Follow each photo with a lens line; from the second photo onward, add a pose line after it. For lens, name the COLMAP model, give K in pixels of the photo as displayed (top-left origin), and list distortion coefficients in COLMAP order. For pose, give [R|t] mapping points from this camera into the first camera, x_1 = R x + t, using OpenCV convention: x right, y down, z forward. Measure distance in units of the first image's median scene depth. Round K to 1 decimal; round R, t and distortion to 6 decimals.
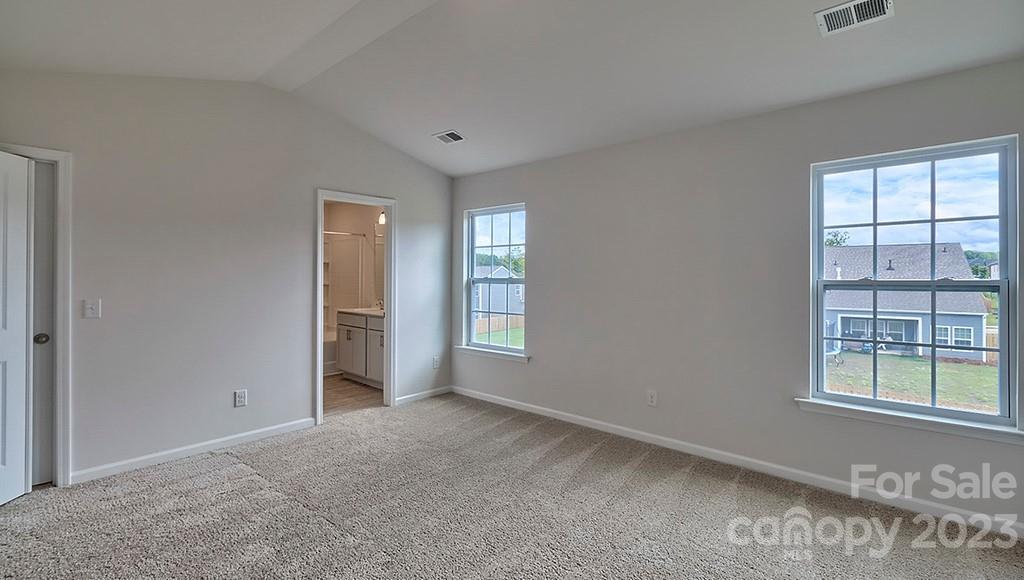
lens RADIAL K [[471.5, 0, 507.8], [0, 471.5, 275.3], [0, 0, 1]] dist [0.002450, 0.000566]
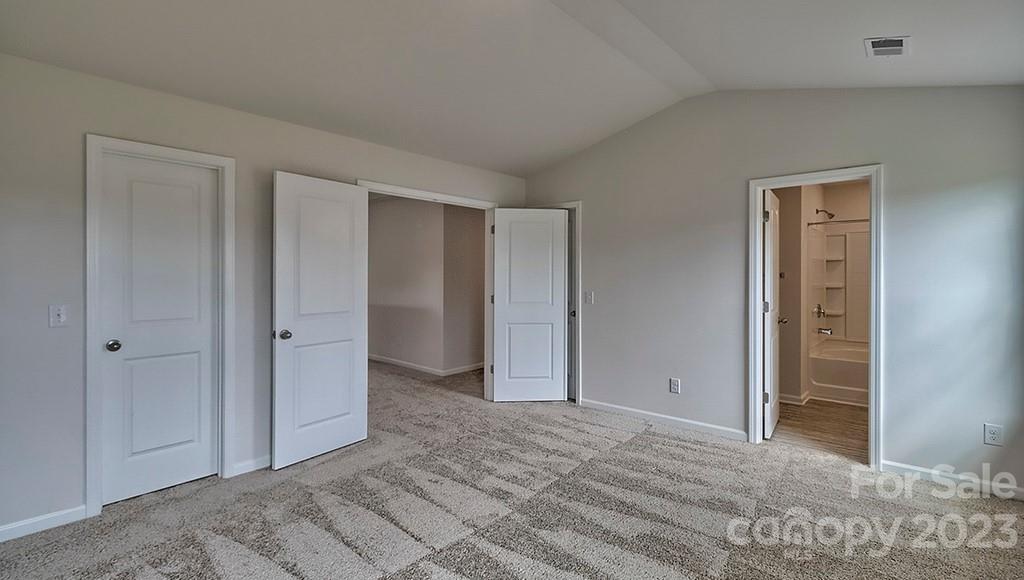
lens RADIAL K [[471.5, 0, 507.8], [0, 471.5, 275.3], [0, 0, 1]] dist [0.002450, 0.000566]
pose [[0.004694, 0.000836, -0.999989, 0.675990], [0.000779, 0.999999, 0.000840, -0.004144], [0.999989, -0.000782, 0.004694, 0.727224]]
